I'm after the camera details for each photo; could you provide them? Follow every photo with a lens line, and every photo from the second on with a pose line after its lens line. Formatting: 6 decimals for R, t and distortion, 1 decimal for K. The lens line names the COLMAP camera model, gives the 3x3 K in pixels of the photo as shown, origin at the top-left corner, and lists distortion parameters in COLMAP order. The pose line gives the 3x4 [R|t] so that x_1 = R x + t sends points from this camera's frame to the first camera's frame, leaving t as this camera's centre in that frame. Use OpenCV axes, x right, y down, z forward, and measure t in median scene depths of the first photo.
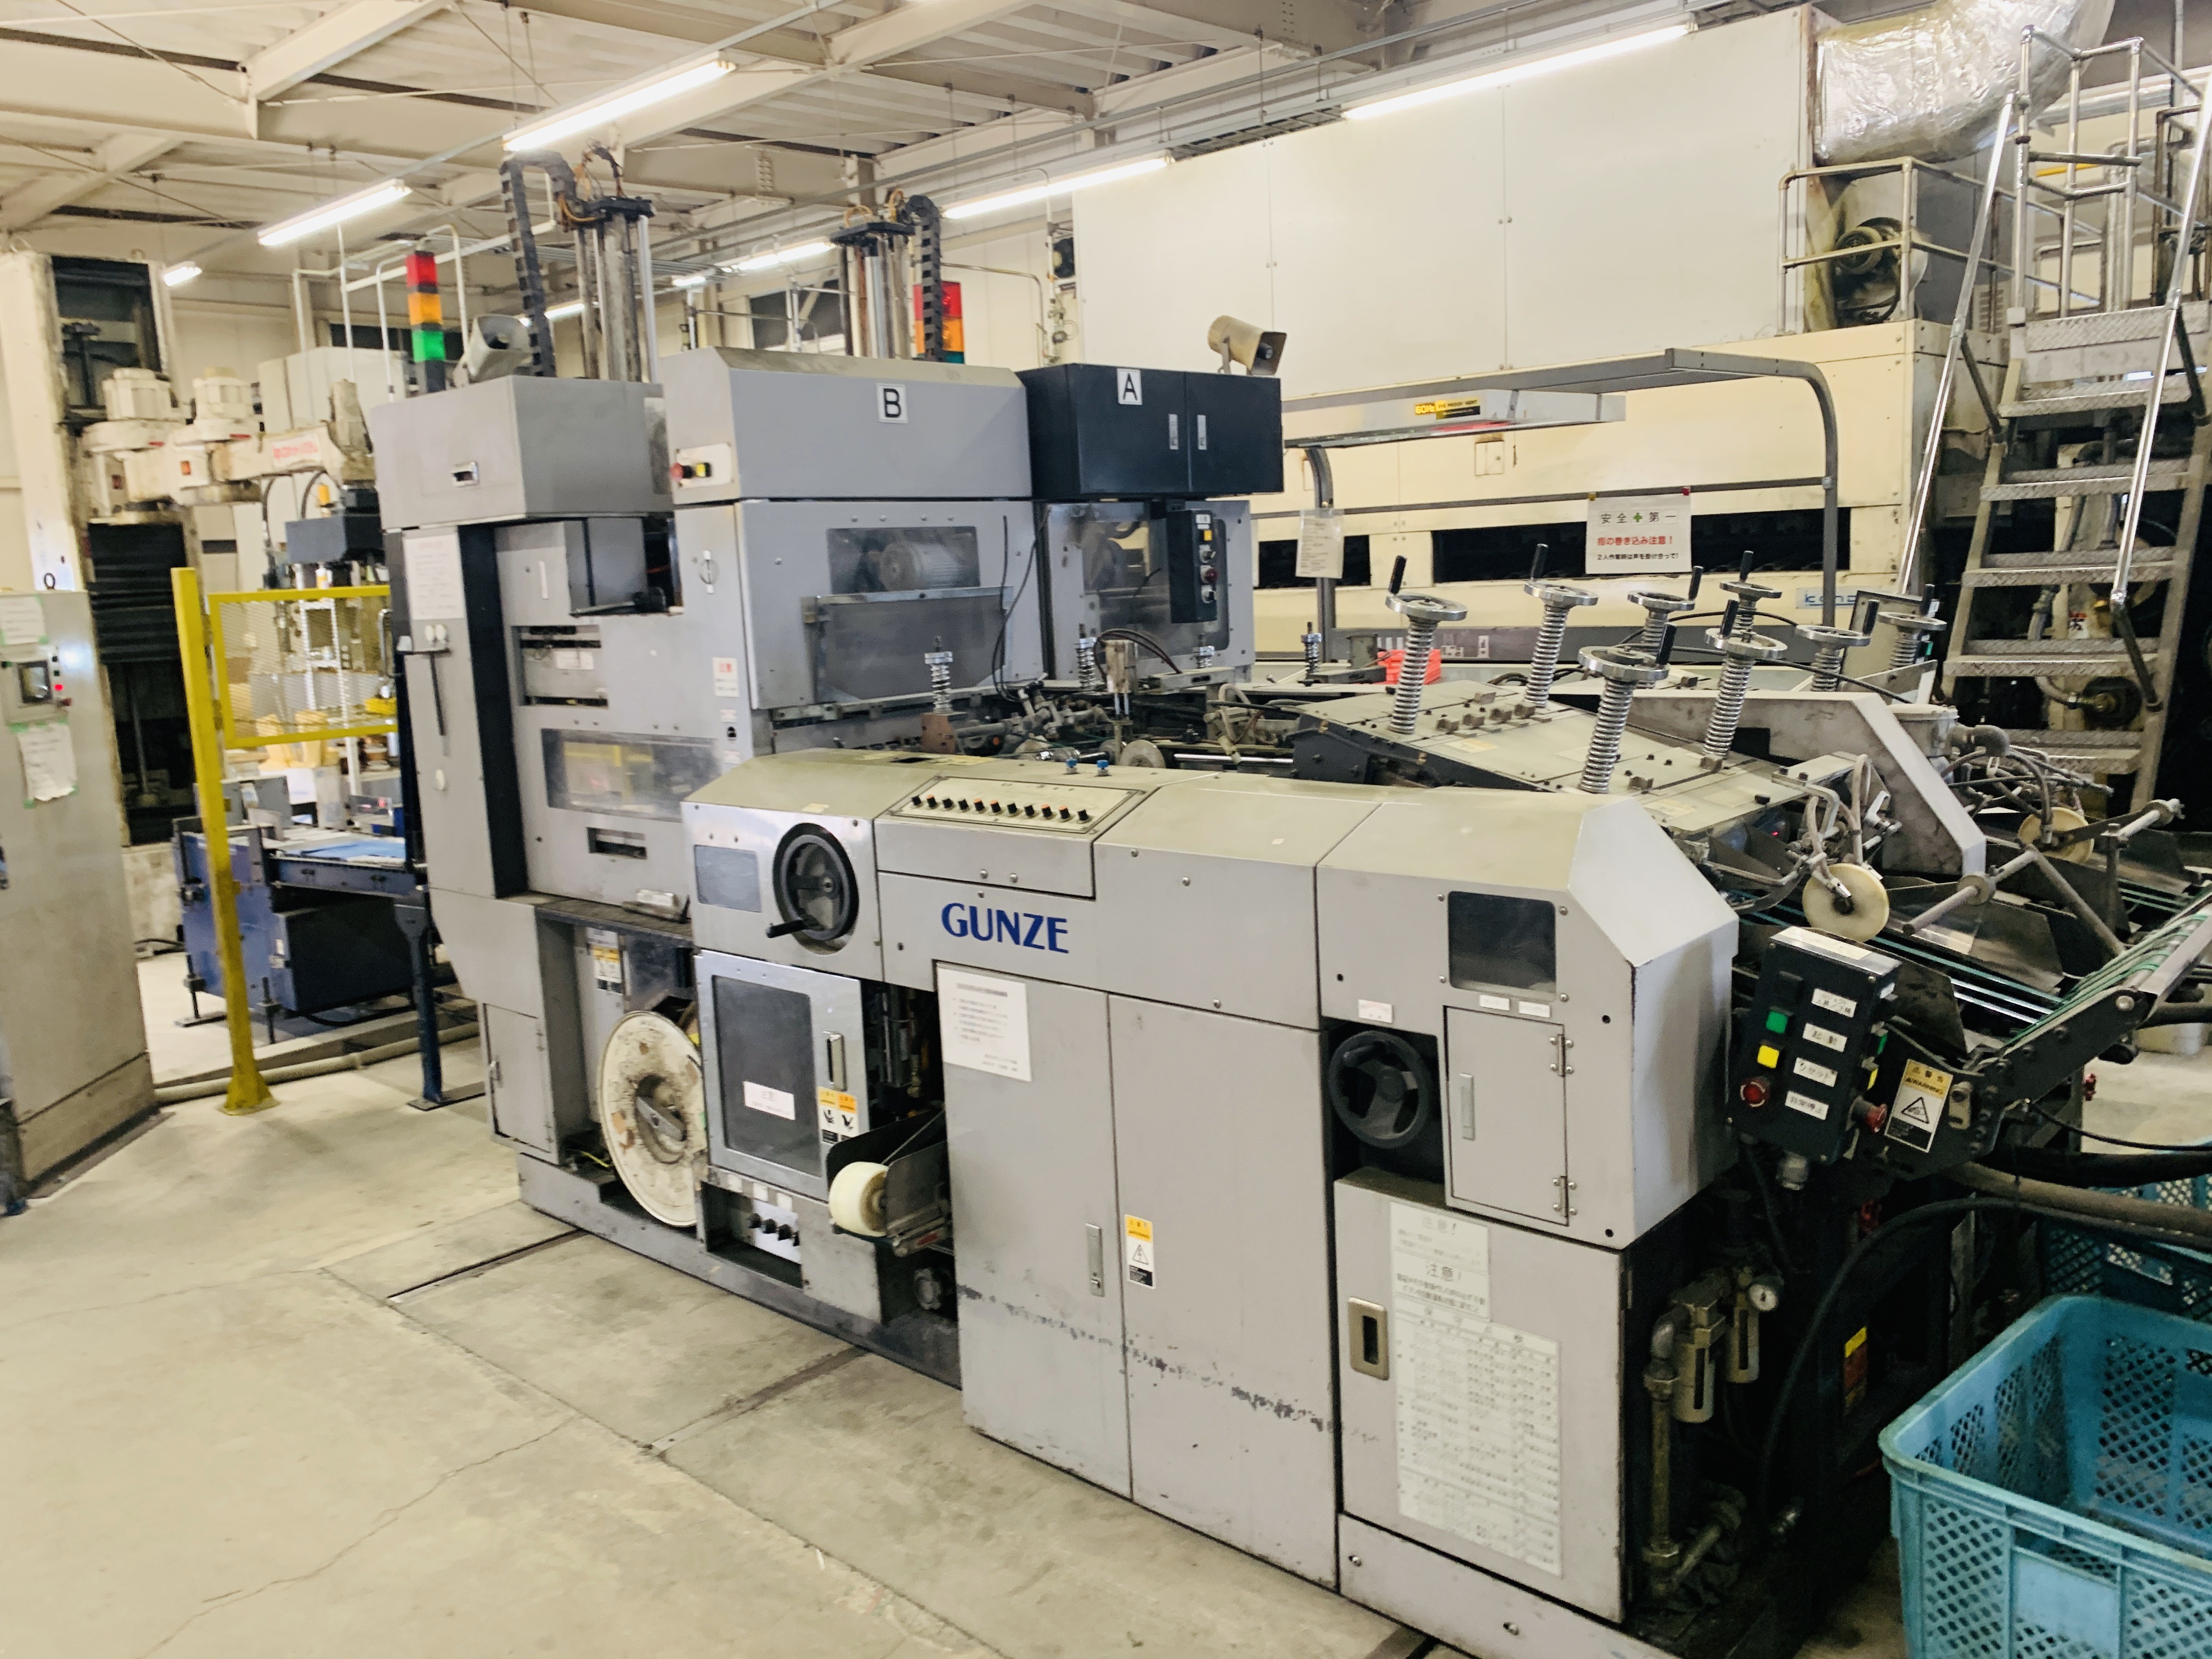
lens RADIAL K [[1692.7, 0, 1100.8], [0, 1692.7, 821.0], [0, 0, 1]] dist [0.021875, -0.016367]
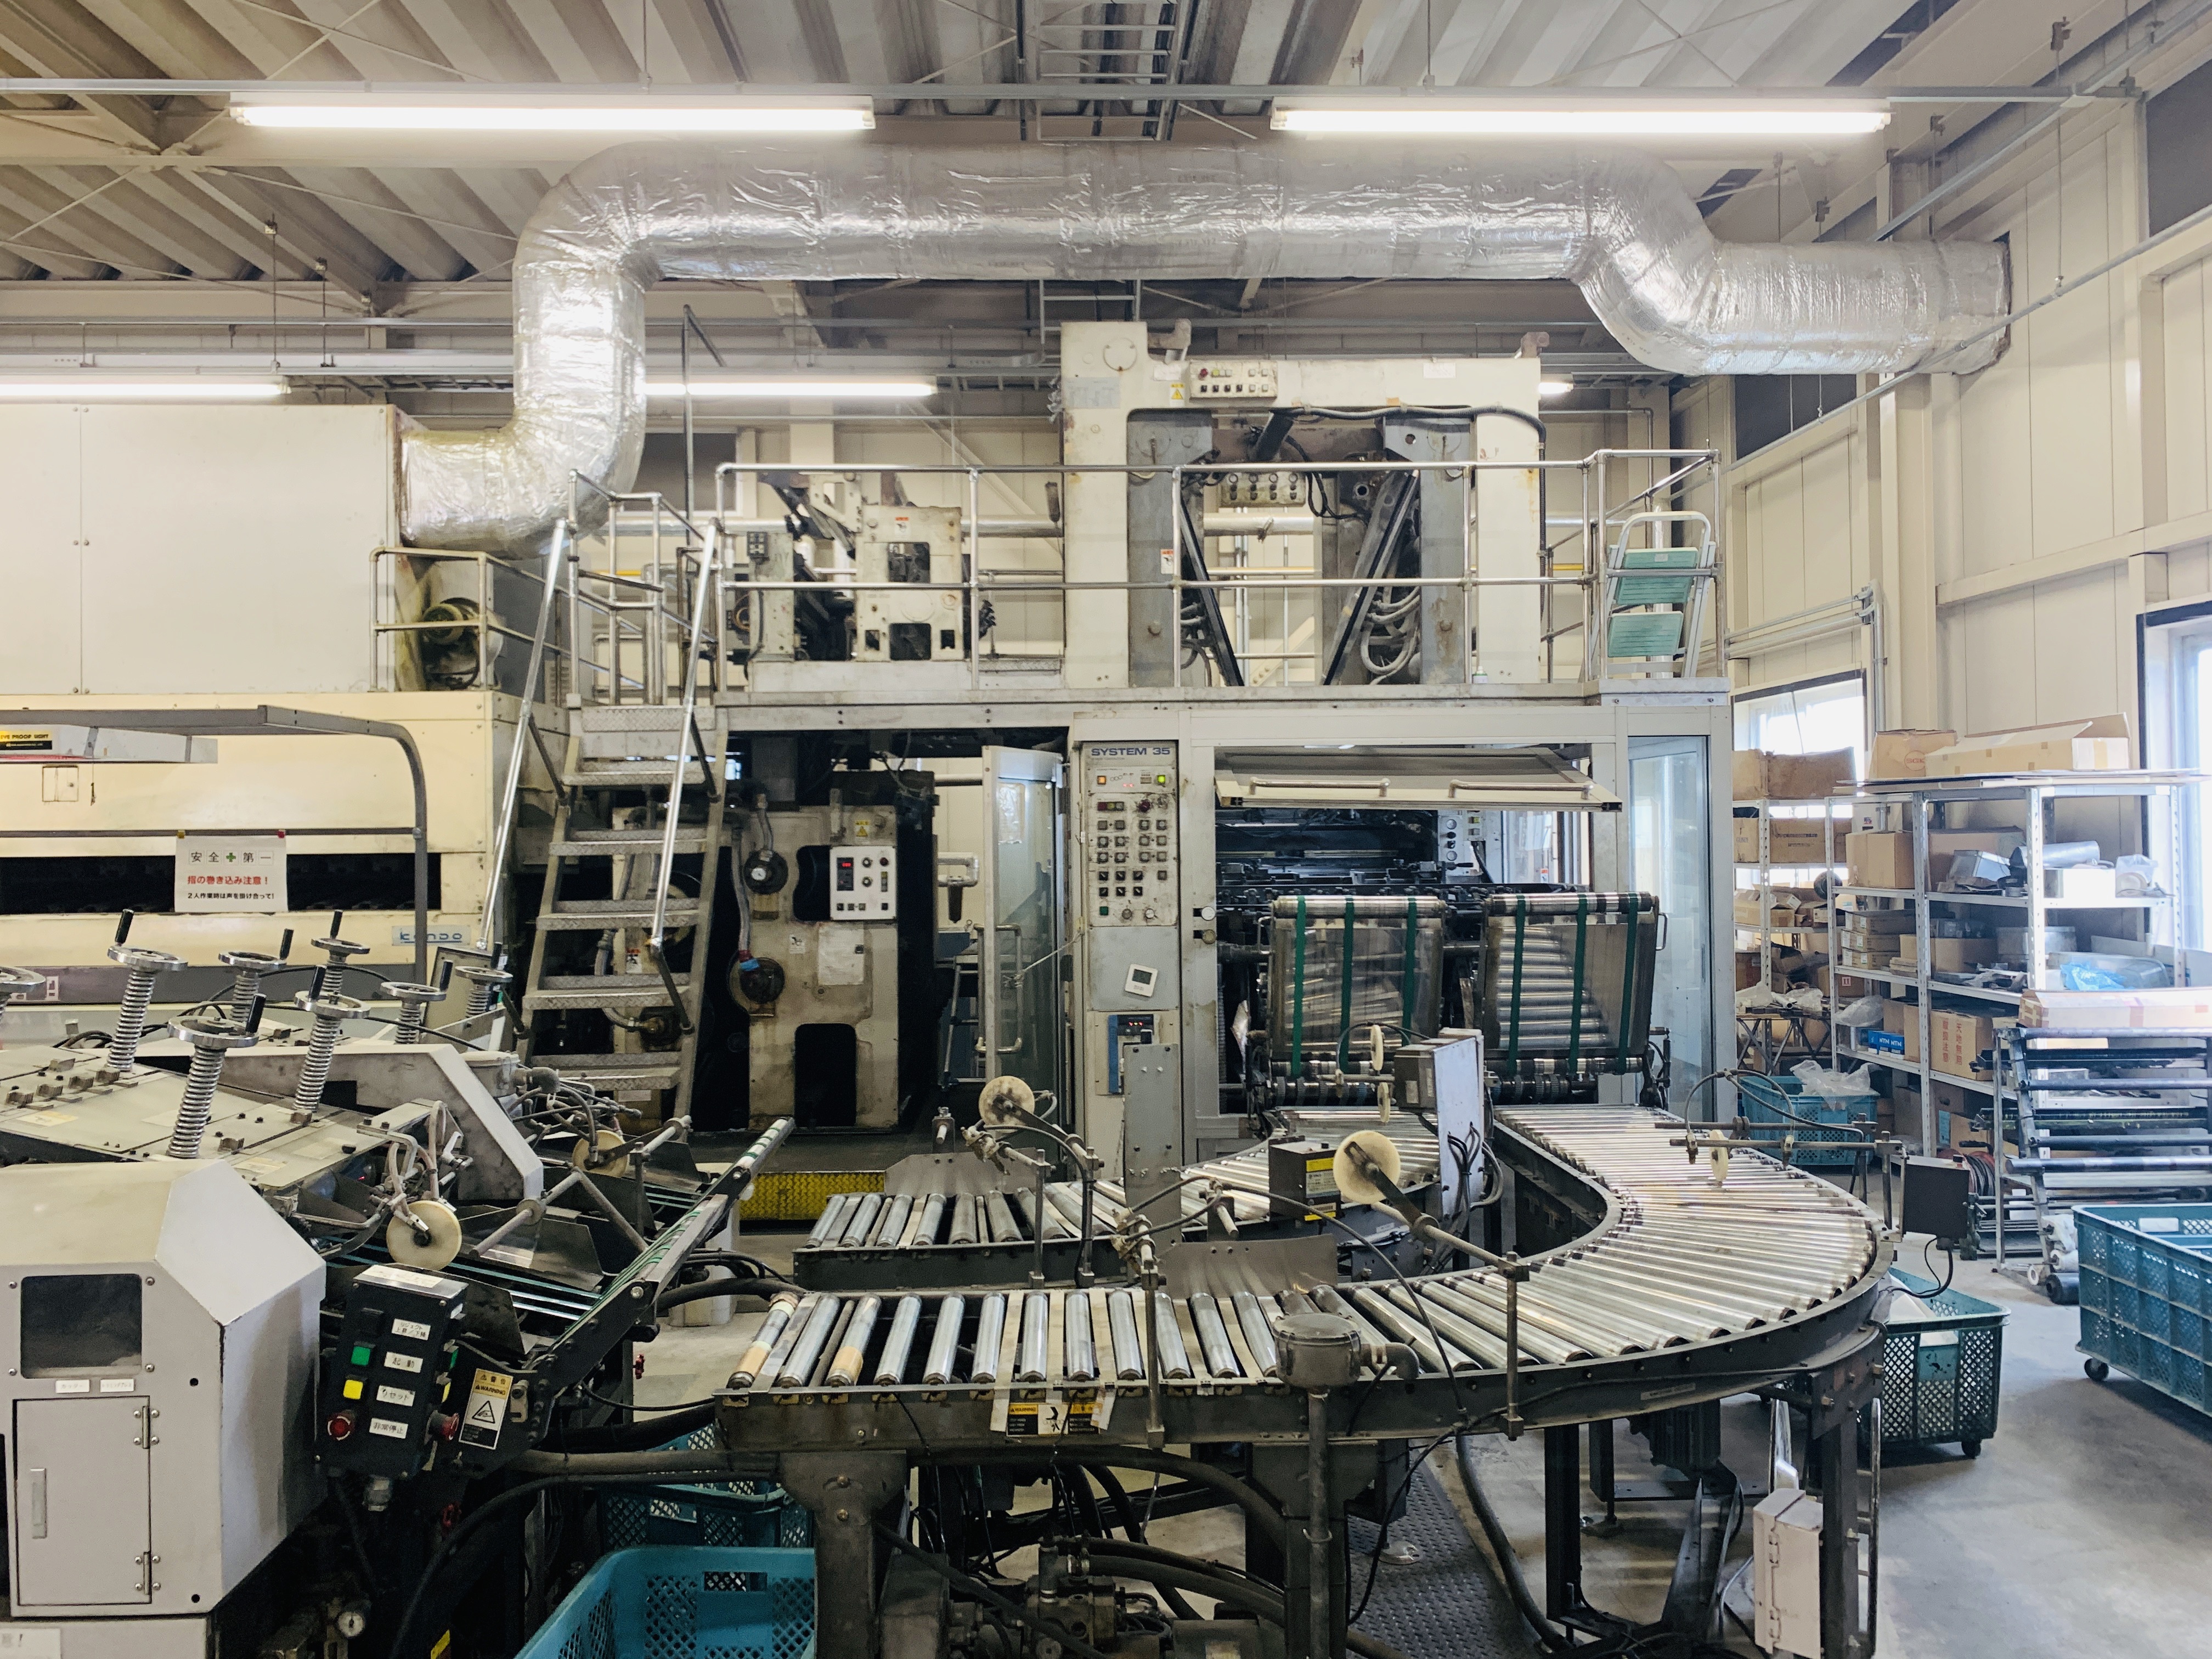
lens RADIAL K [[1692.7, 0, 1094.1], [0, 1692.7, 808.9], [0, 0, 1]] dist [0.021875, -0.016367]
pose [[0.716693, 0.052010, 0.695446, -0.037999], [0.082125, 0.983982, -0.158223, -0.013537], [-0.692536, 0.170511, 0.700942, -0.129045]]
